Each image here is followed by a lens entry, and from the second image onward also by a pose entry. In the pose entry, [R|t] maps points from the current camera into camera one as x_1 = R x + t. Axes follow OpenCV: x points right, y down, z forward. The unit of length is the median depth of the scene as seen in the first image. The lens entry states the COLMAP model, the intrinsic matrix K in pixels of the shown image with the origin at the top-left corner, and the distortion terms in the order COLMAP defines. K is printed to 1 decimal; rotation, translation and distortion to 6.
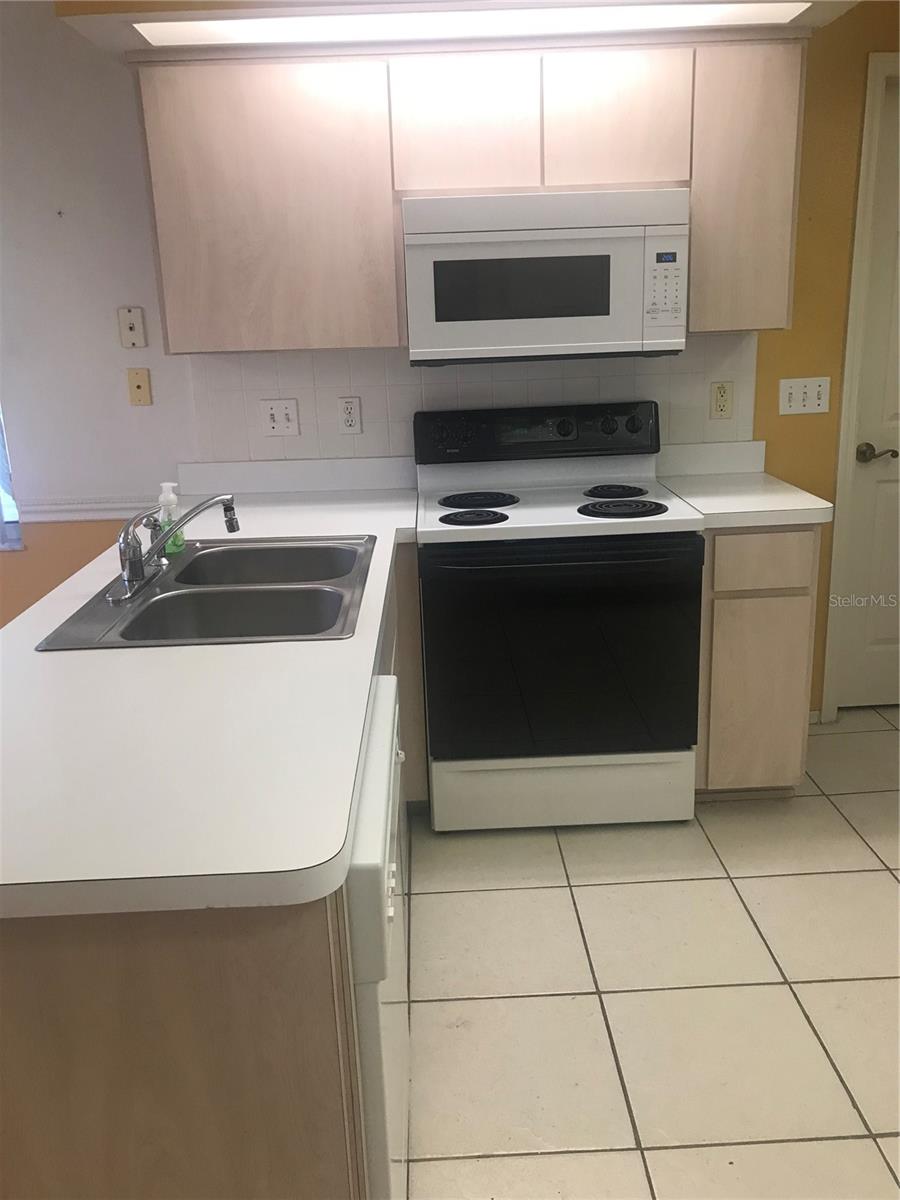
lens RADIAL K [[980.5, 0, 451.0], [0, 980.5, 598.5], [0, 0, 1]] dist [0.017199, -0.021503]
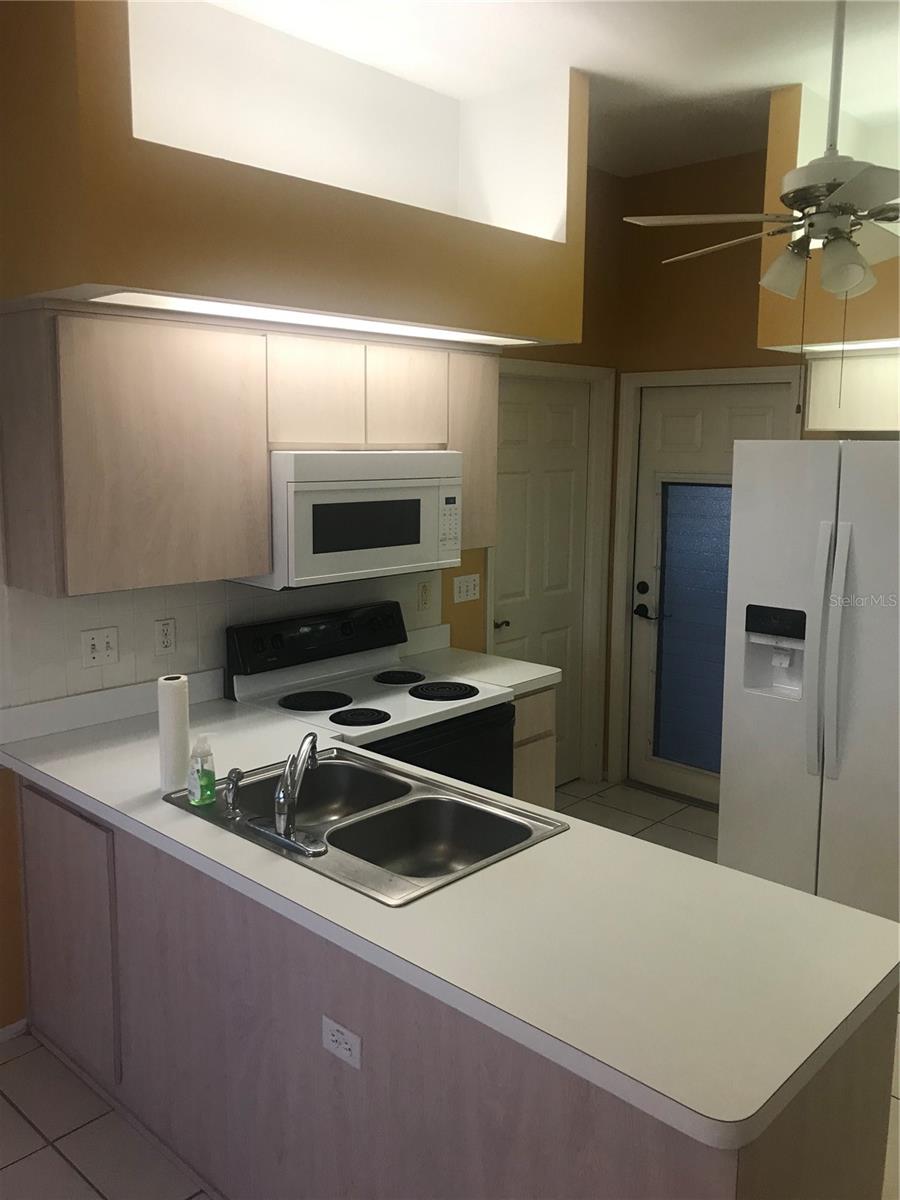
lens RADIAL K [[980.5, 0, 452.3], [0, 980.5, 596.5], [0, 0, 1]] dist [0.017199, -0.021503]
pose [[0.703111, -0.071778, 0.707448, -0.712443], [0.168508, 0.983372, -0.067702, -0.127693], [-0.690825, 0.166813, 0.703515, 0.087464]]
